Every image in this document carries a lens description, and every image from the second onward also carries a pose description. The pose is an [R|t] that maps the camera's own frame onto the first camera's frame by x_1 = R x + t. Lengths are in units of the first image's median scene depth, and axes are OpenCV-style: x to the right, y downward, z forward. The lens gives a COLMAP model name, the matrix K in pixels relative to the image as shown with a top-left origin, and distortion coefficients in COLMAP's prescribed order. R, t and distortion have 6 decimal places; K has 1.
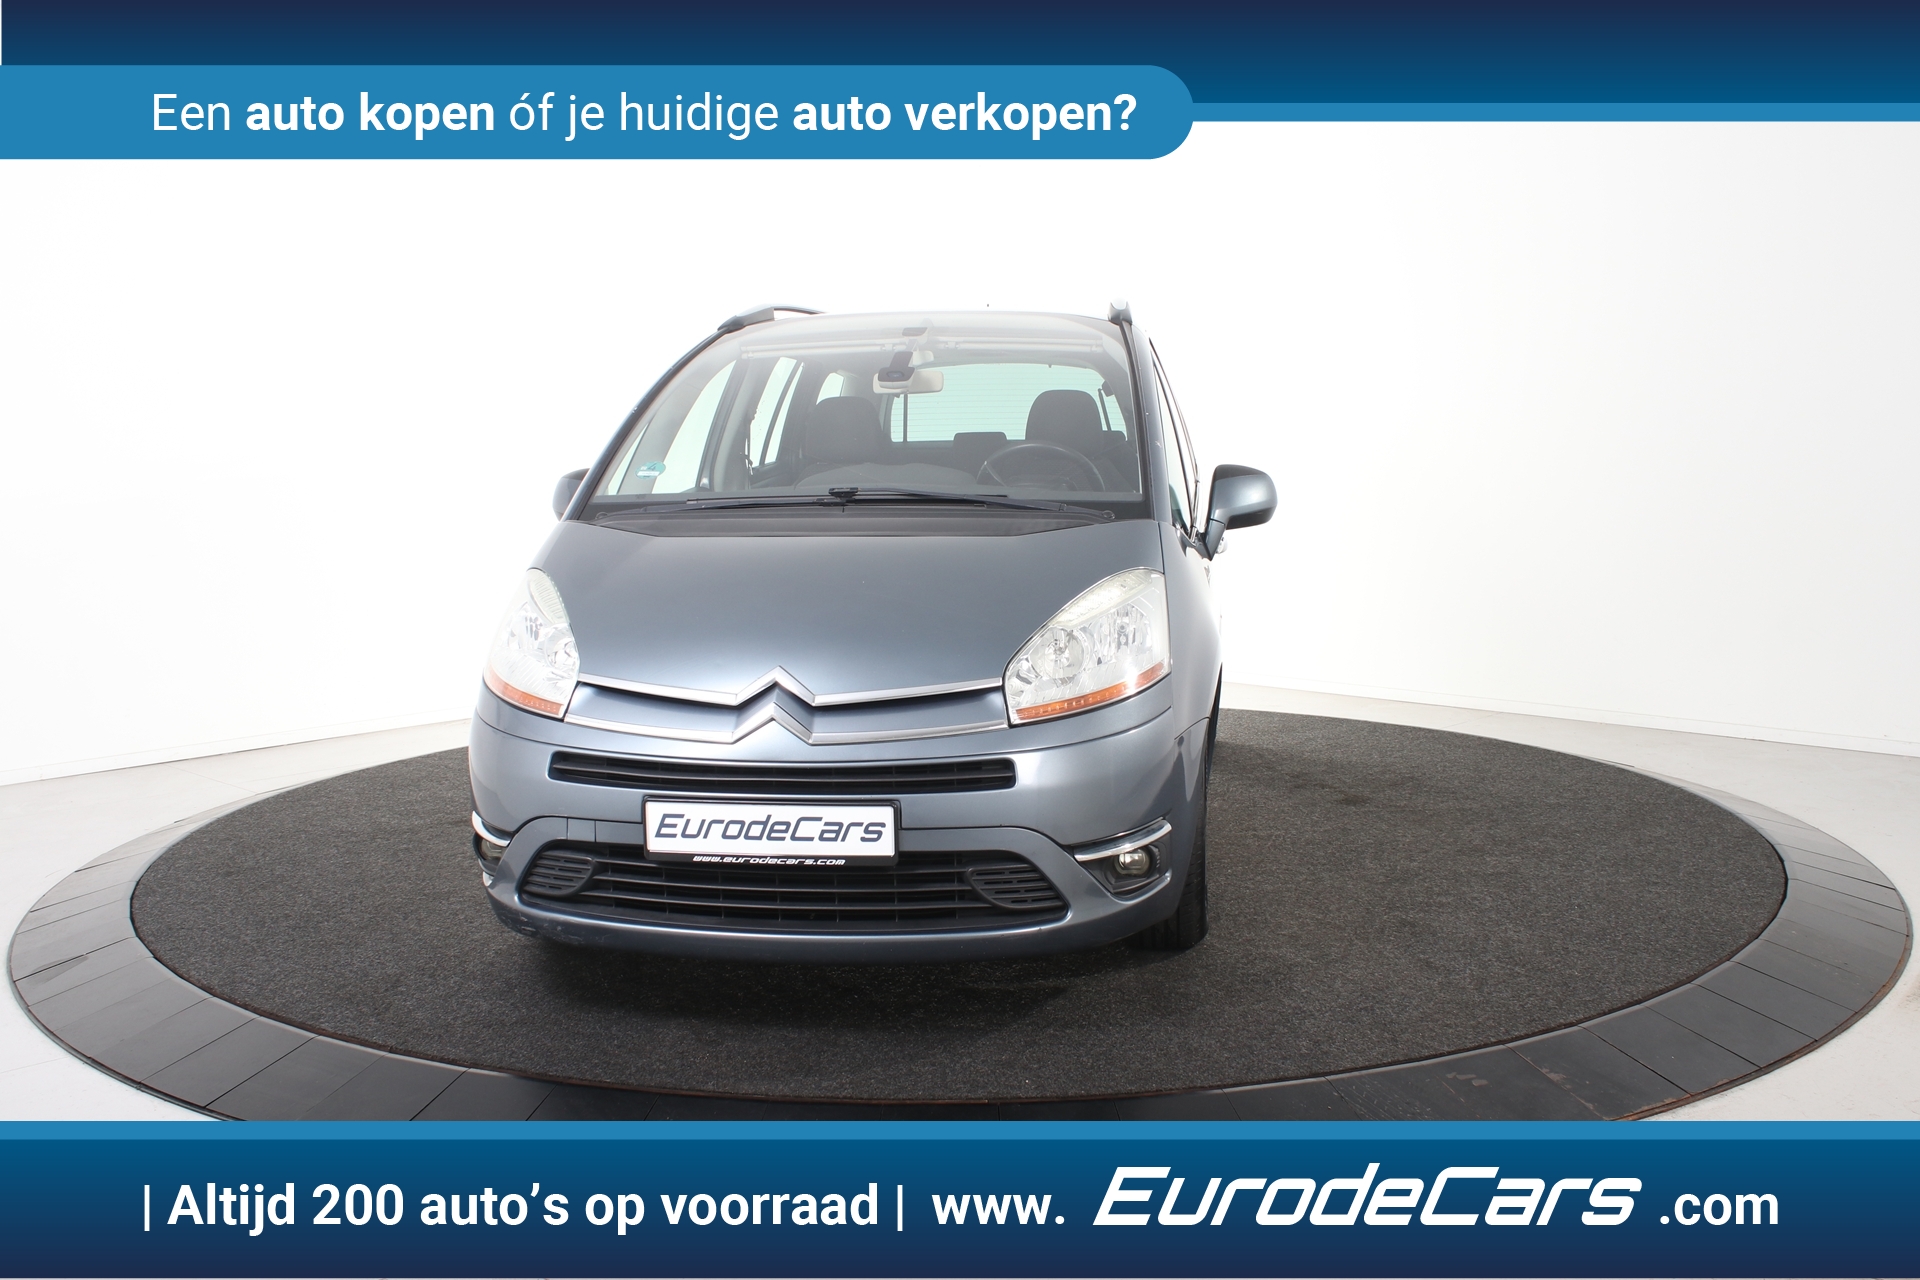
lens RADIAL K [[1936.3, 0, 962.9], [0, 1936.3, 633.8], [0, 0, 1]] dist [0.046863, 0.000000]
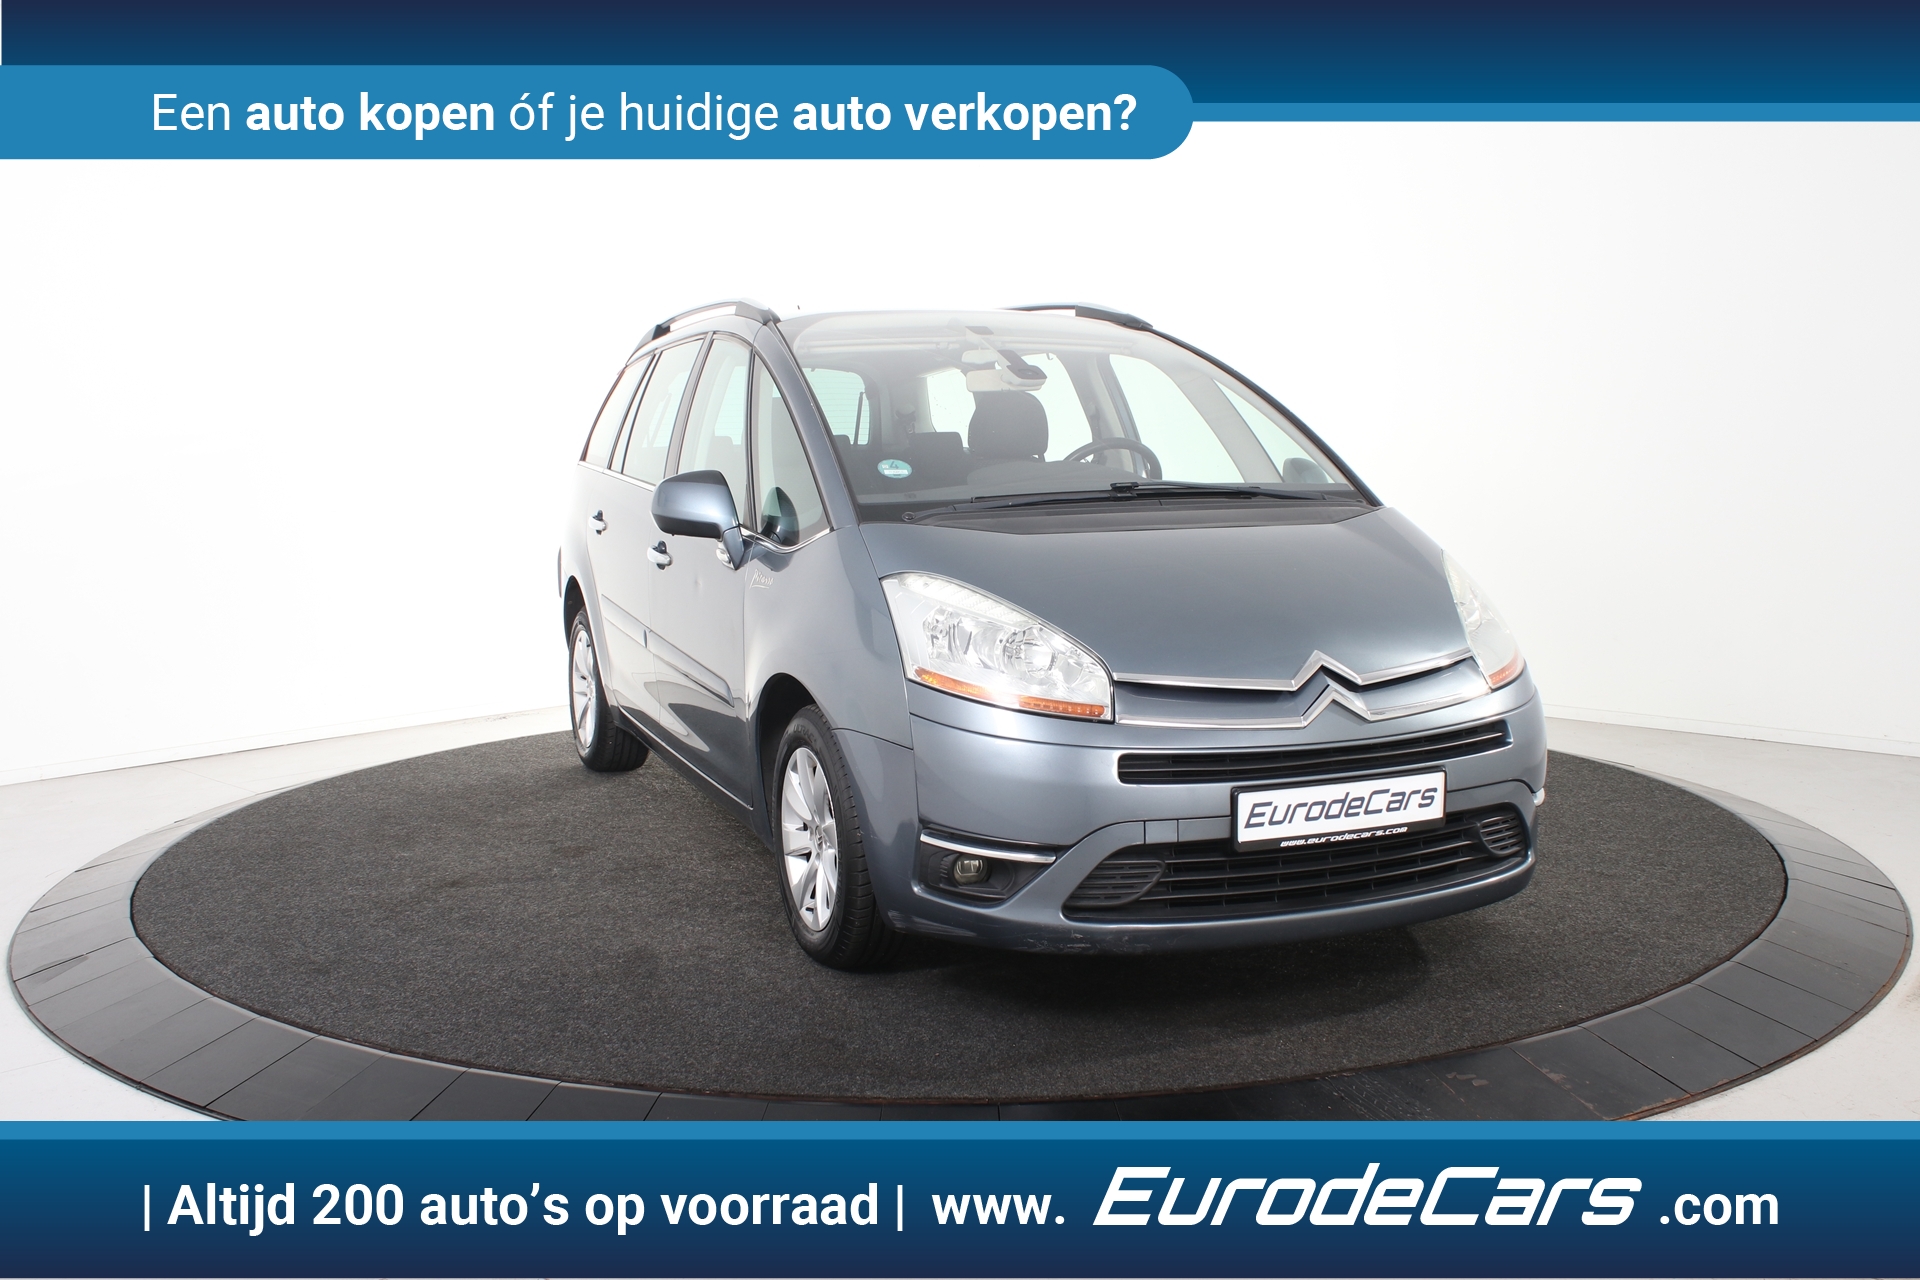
lens RADIAL K [[1936.3, 0, 920.8], [0, 1936.3, 610.0], [0, 0, 1]] dist [0.046863, 0.000000]
pose [[0.811639, -0.049248, 0.582080, -0.875734], [0.062119, 0.998066, -0.002174, -0.015752], [-0.580847, 0.037923, 0.813129, 0.280575]]
